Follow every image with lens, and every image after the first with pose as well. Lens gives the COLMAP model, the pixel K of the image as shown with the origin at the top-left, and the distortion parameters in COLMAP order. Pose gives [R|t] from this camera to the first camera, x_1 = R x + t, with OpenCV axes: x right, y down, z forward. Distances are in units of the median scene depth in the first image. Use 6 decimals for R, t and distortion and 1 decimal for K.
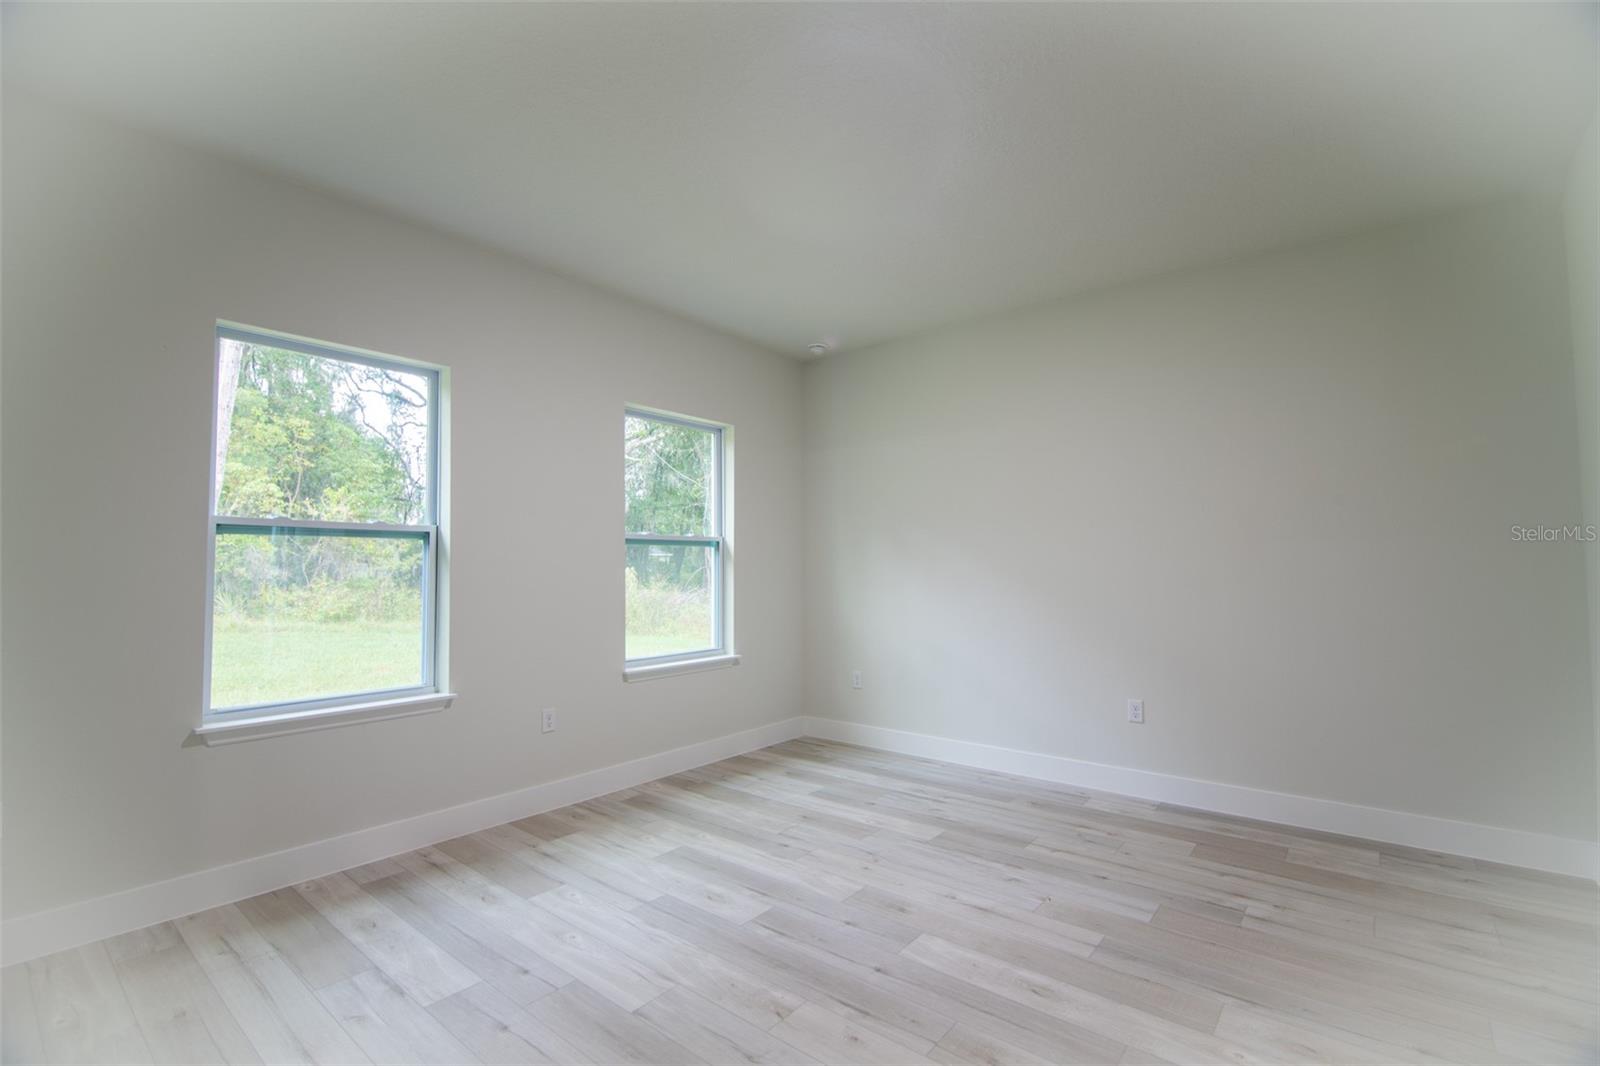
lens RADIAL K [[720.6, 0, 792.9], [0, 720.6, 533.2], [0, 0, 1]] dist [-0.005815, -0.005106]
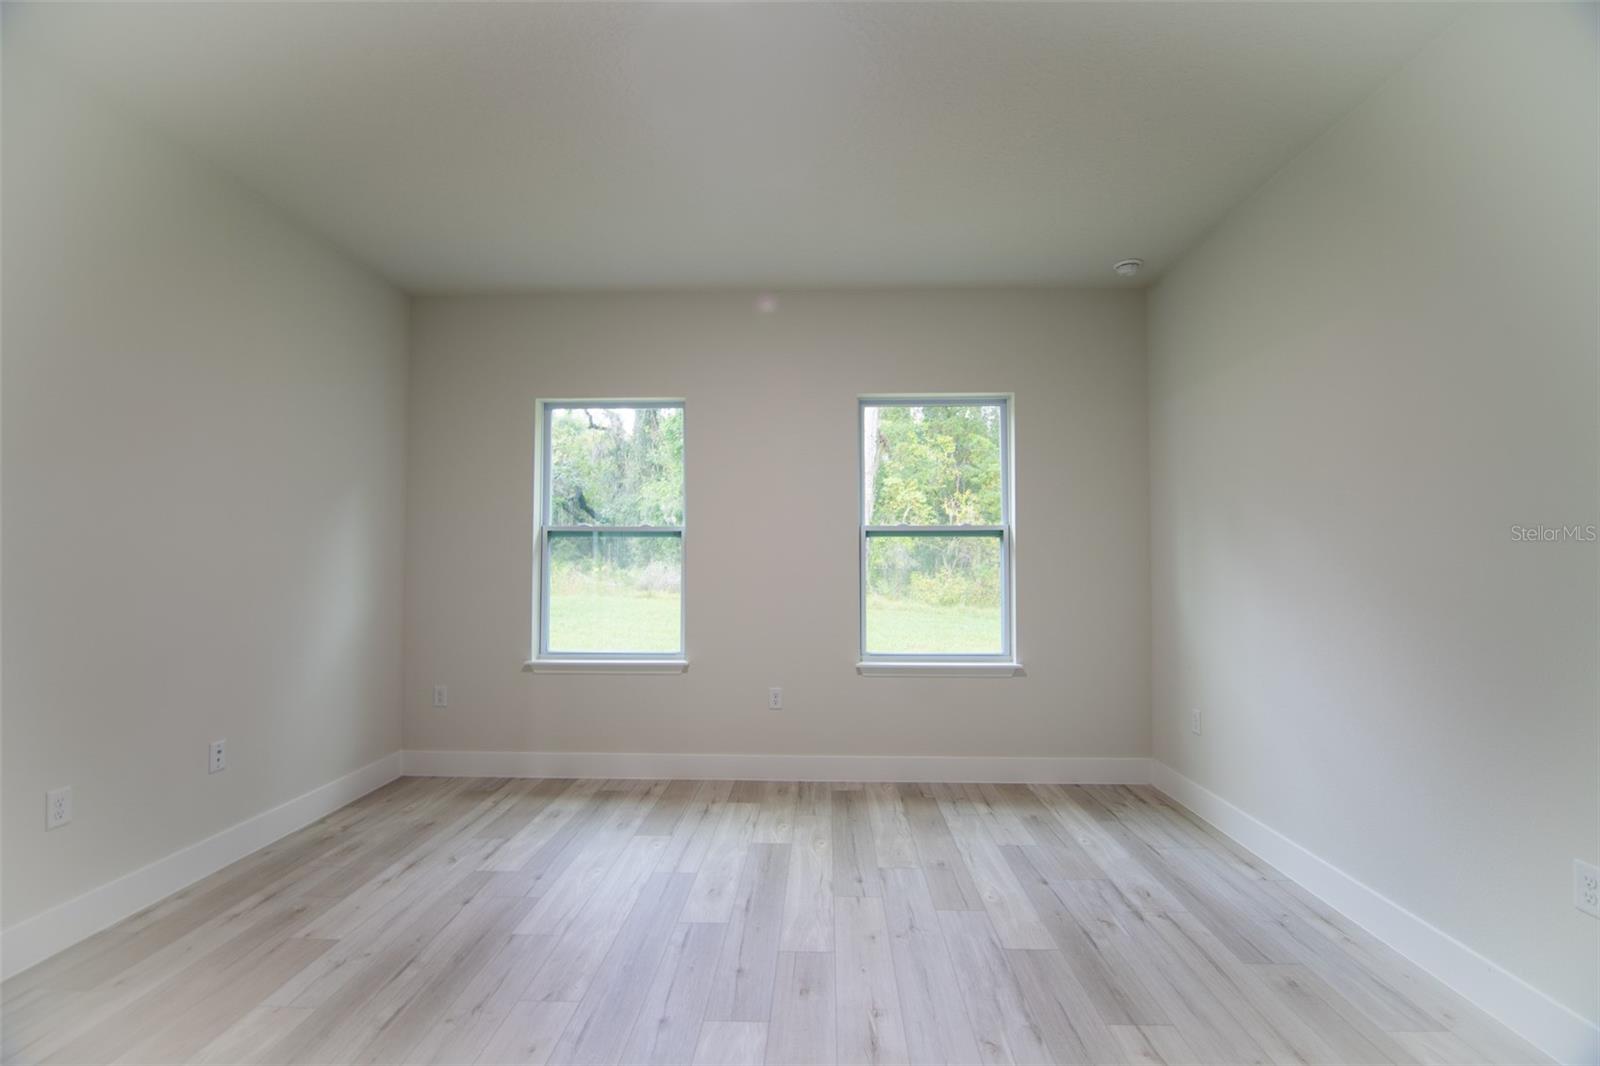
lens RADIAL K [[720.6, 0, 820.5], [0, 720.6, 529.7], [0, 0, 1]] dist [-0.005815, -0.005106]
pose [[0.599019, -0.032036, -0.800093, 0.643503], [0.036801, 0.999245, -0.012457, 0.019869], [0.799888, -0.021982, 0.599746, 0.435357]]
